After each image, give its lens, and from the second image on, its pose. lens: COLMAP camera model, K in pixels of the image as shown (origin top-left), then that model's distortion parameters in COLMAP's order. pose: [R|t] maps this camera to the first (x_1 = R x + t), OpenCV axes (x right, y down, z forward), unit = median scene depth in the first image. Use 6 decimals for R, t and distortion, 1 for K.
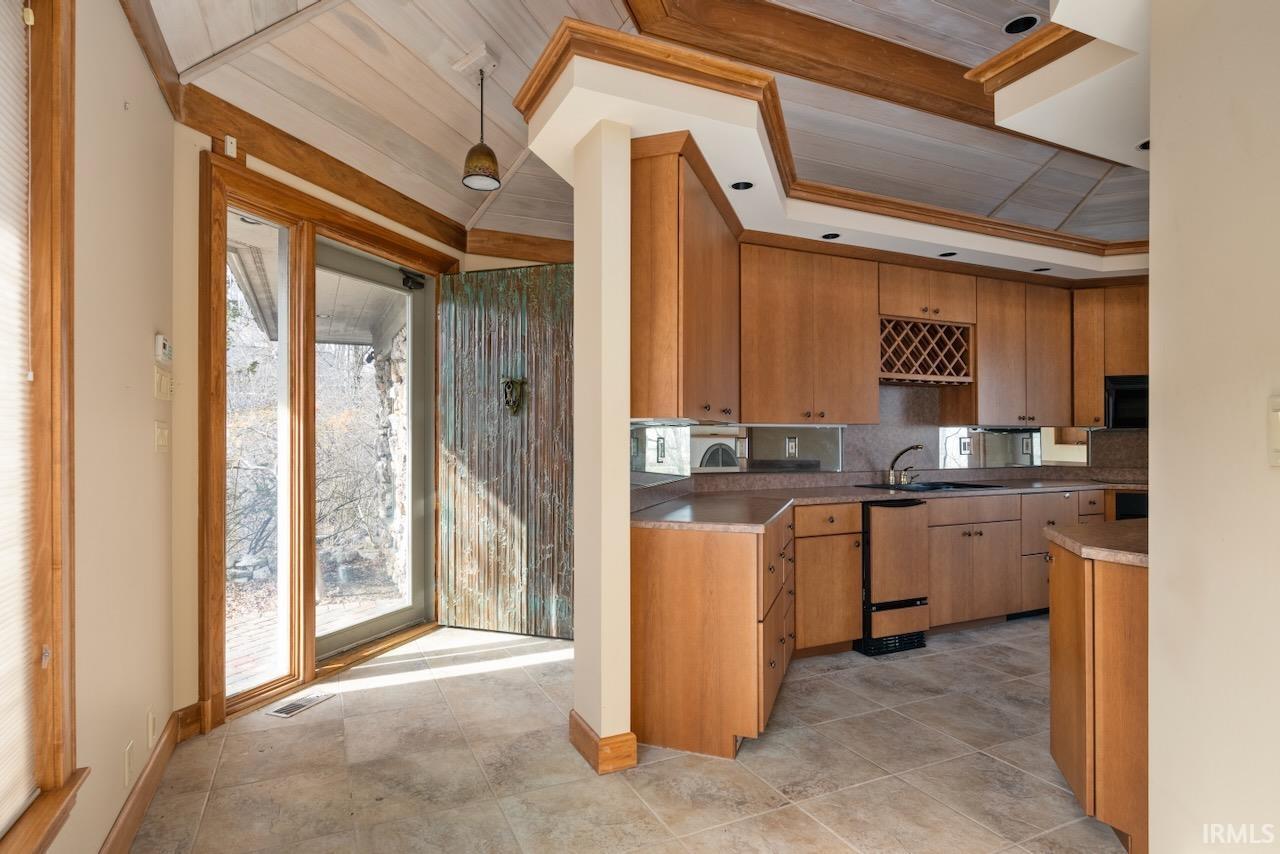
lens RADIAL K [[669.5, 0, 640.0], [0, 669.5, 427.0], [0, 0, 1]] dist [-0.000744, -0.000067]
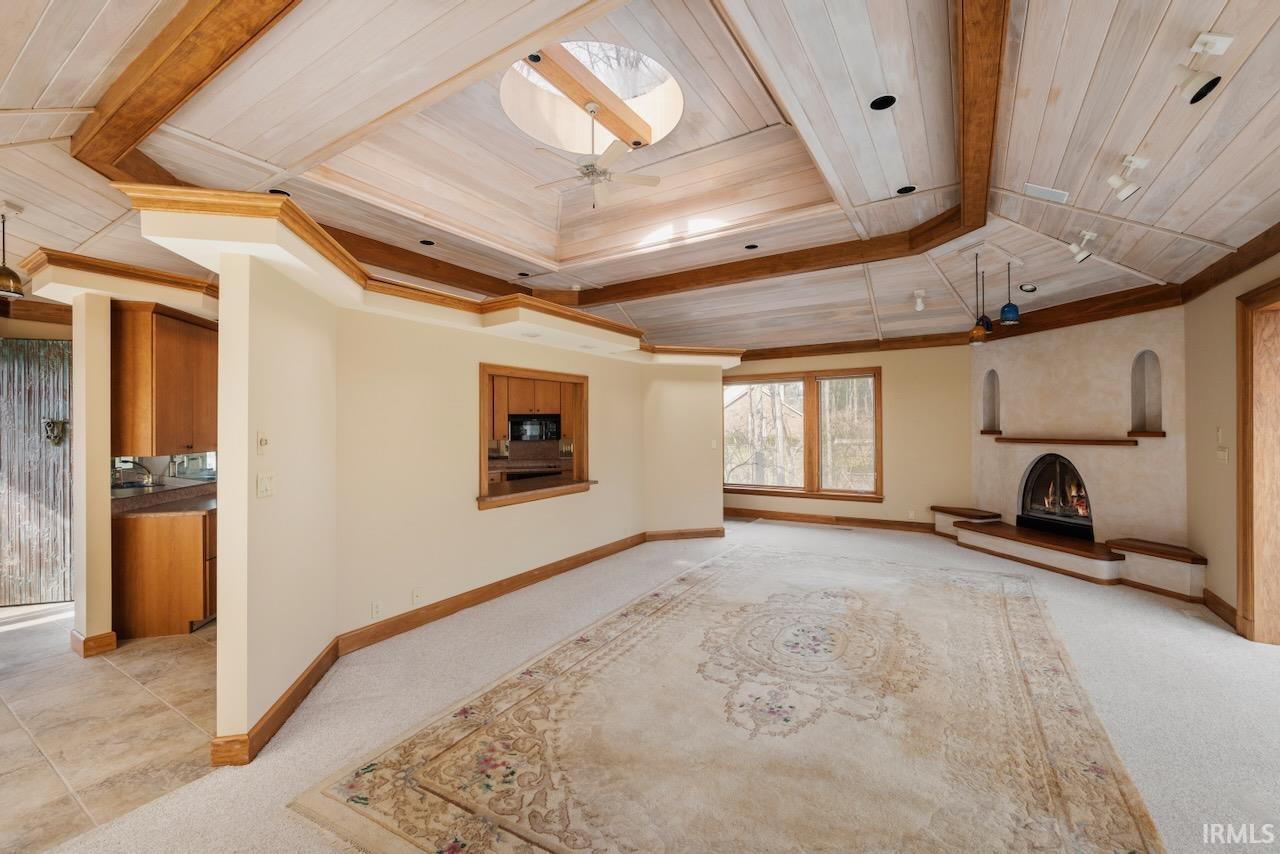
lens RADIAL K [[510.5, 0, 642.4], [0, 510.5, 423.8], [0, 0, 1]] dist [0.001063, 0.000260]
pose [[0.842310, -0.005184, 0.538968, 0.263583], [0.002394, 0.999980, 0.005877, -0.066080], [-0.538988, -0.003660, 0.842306, -0.548507]]
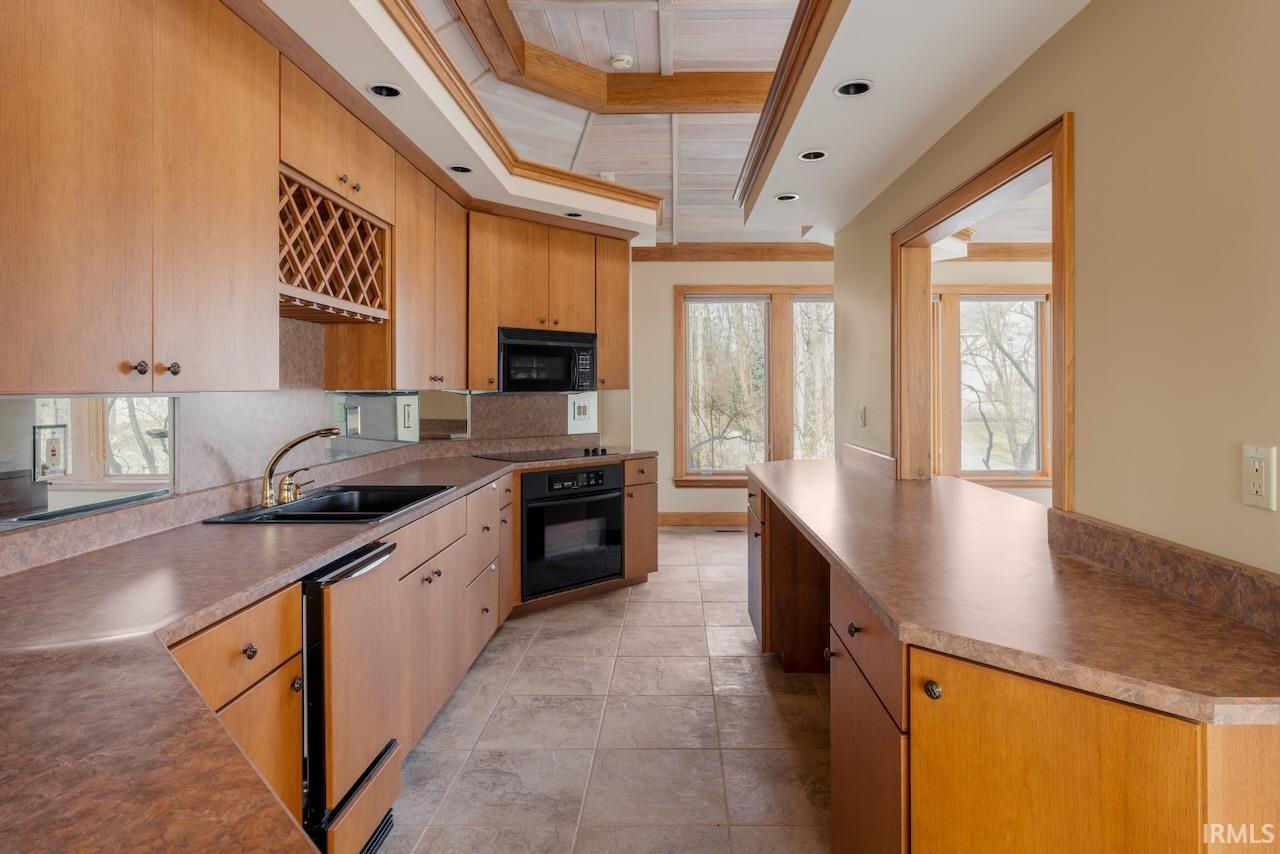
lens RADIAL K [[708.8, 0, 643.9], [0, 708.8, 385.4], [0, 0, 1]] dist [-0.000729, -0.000524]
pose [[0.454561, 0.004136, 0.890706, 0.026068], [-0.014608, 0.999889, 0.002812, -0.012798], [-0.890596, -0.014290, 0.454571, 0.537098]]
